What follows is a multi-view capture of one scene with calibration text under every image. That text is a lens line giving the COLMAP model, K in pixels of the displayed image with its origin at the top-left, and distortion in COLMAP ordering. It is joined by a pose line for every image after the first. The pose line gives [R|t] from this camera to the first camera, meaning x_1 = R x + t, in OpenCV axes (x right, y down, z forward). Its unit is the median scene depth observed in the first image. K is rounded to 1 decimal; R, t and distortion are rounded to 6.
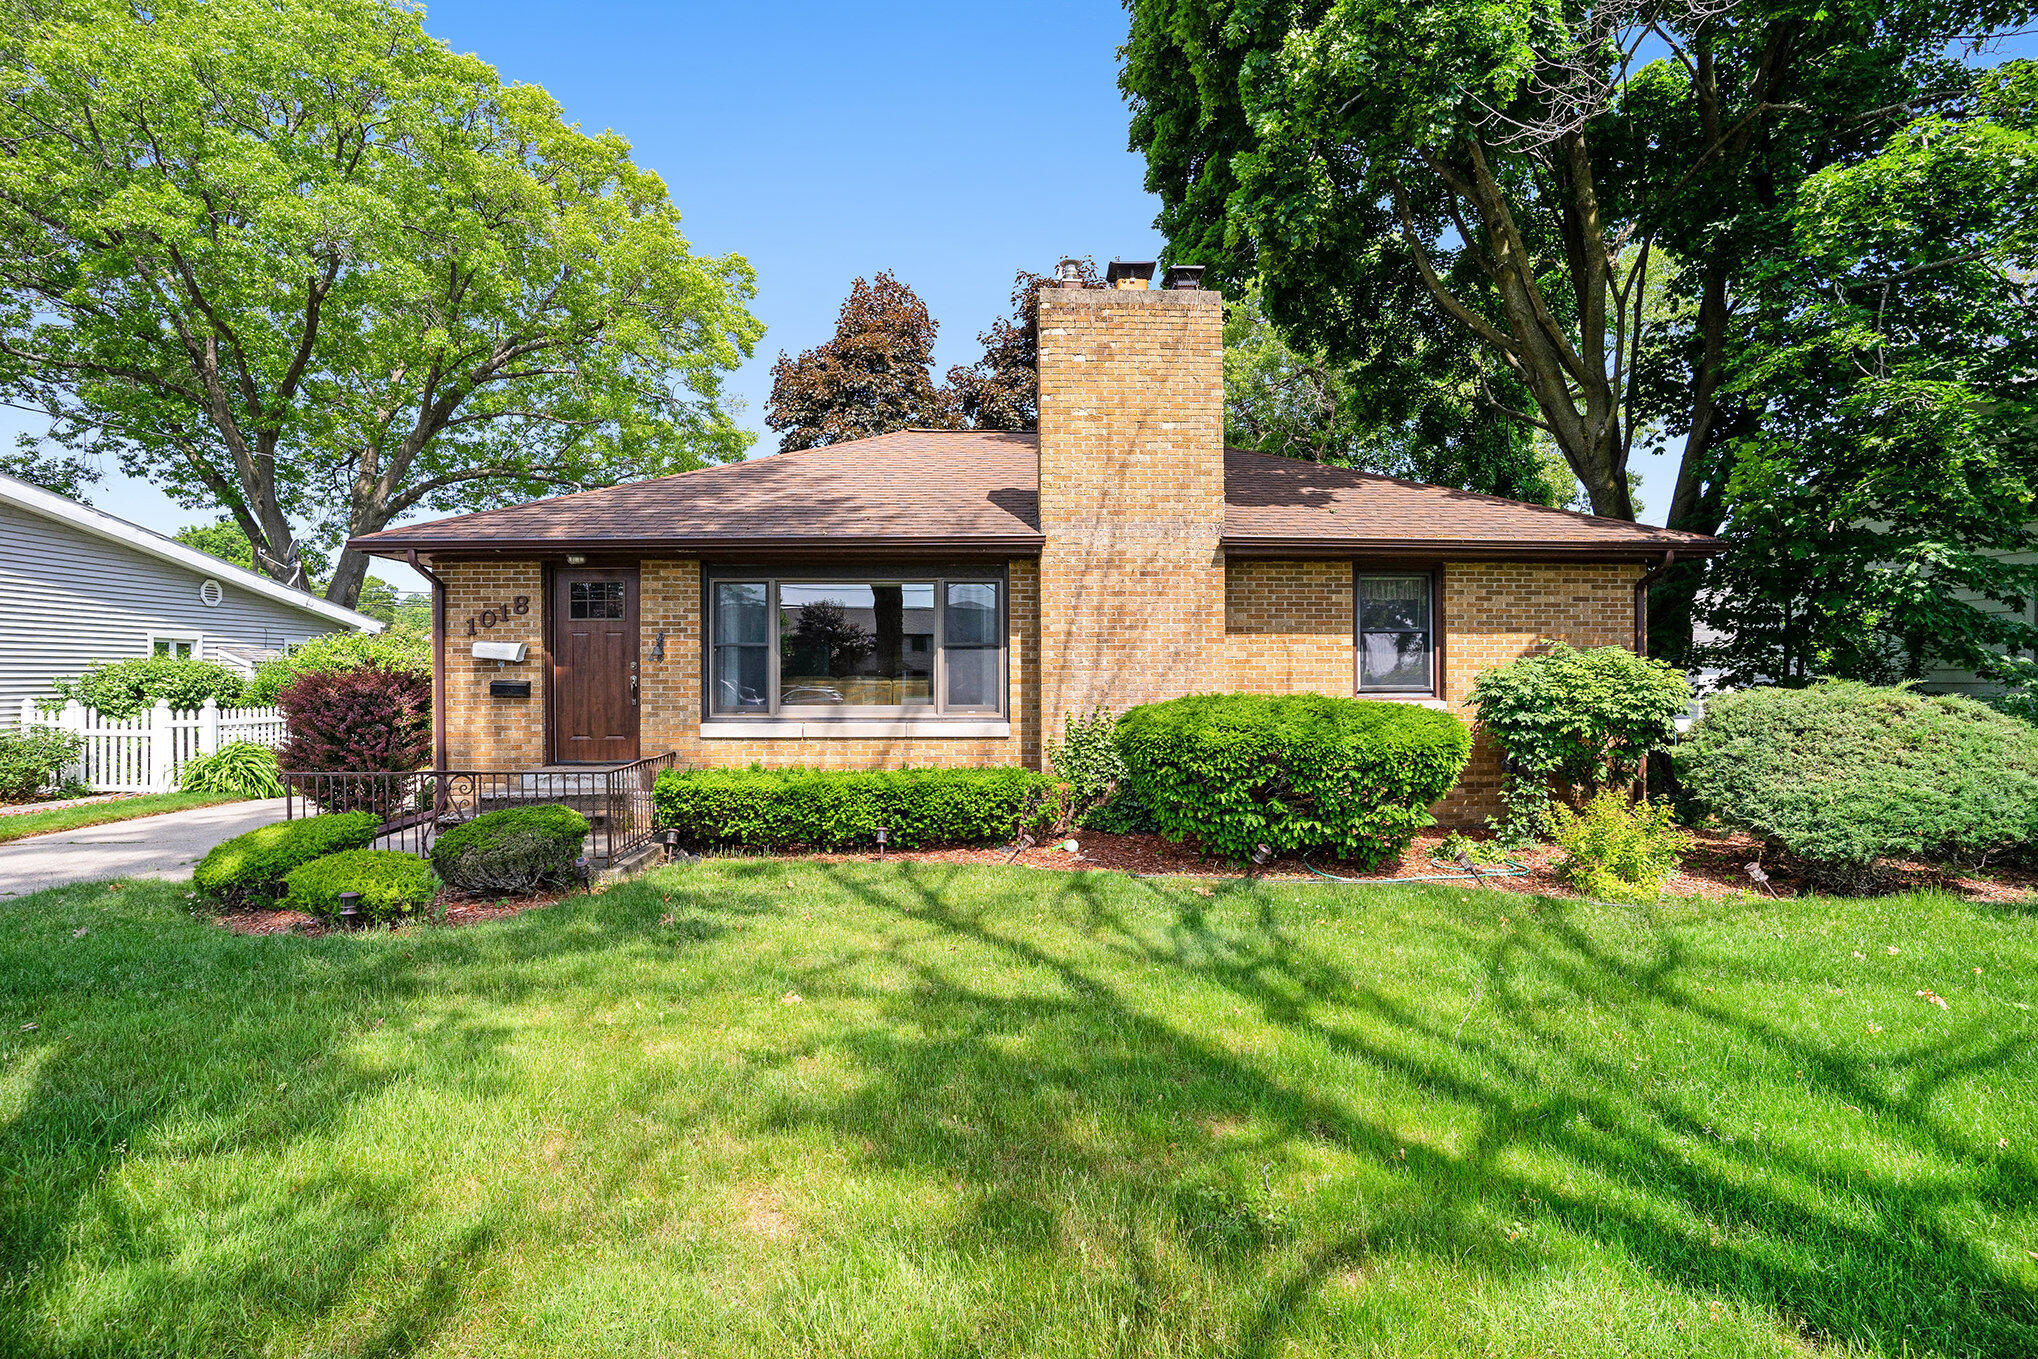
lens RADIAL K [[1036.6, 0, 1020.3], [0, 1036.6, 664.5], [0, 0, 1]] dist [-0.069844, 0.023597]
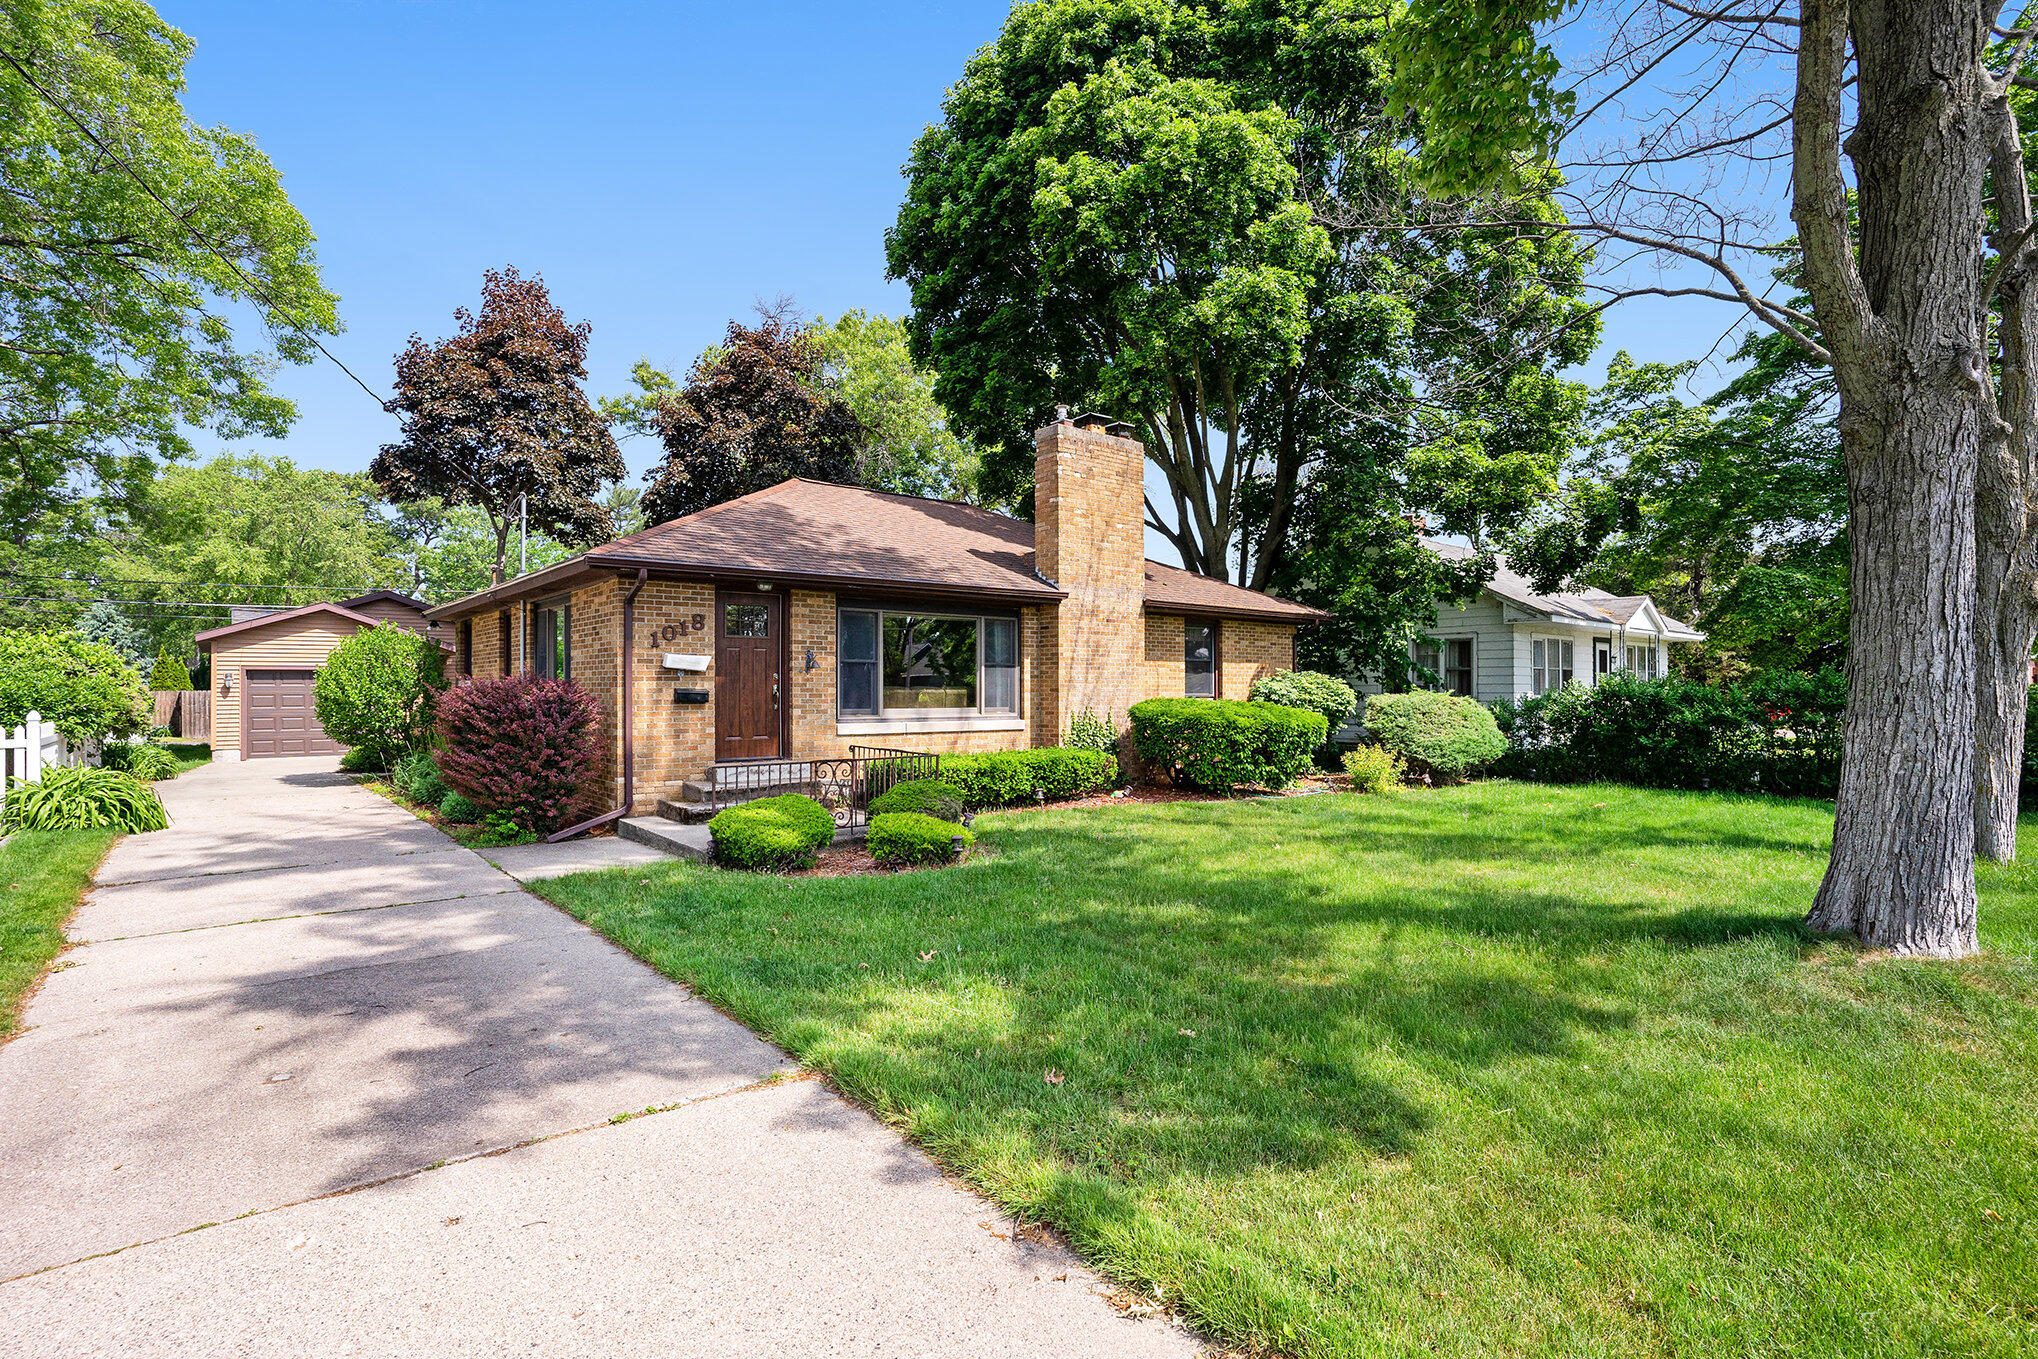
lens RADIAL K [[1077.6, 0, 1009.7], [0, 1077.6, 662.0], [0, 0, 1]] dist [-0.063466, 0.029480]
pose [[0.771387, 0.019624, 0.636064, -0.978885], [-0.007258, 0.999731, -0.022041, 0.009854], [-0.636326, 0.012386, 0.771321, -0.136882]]
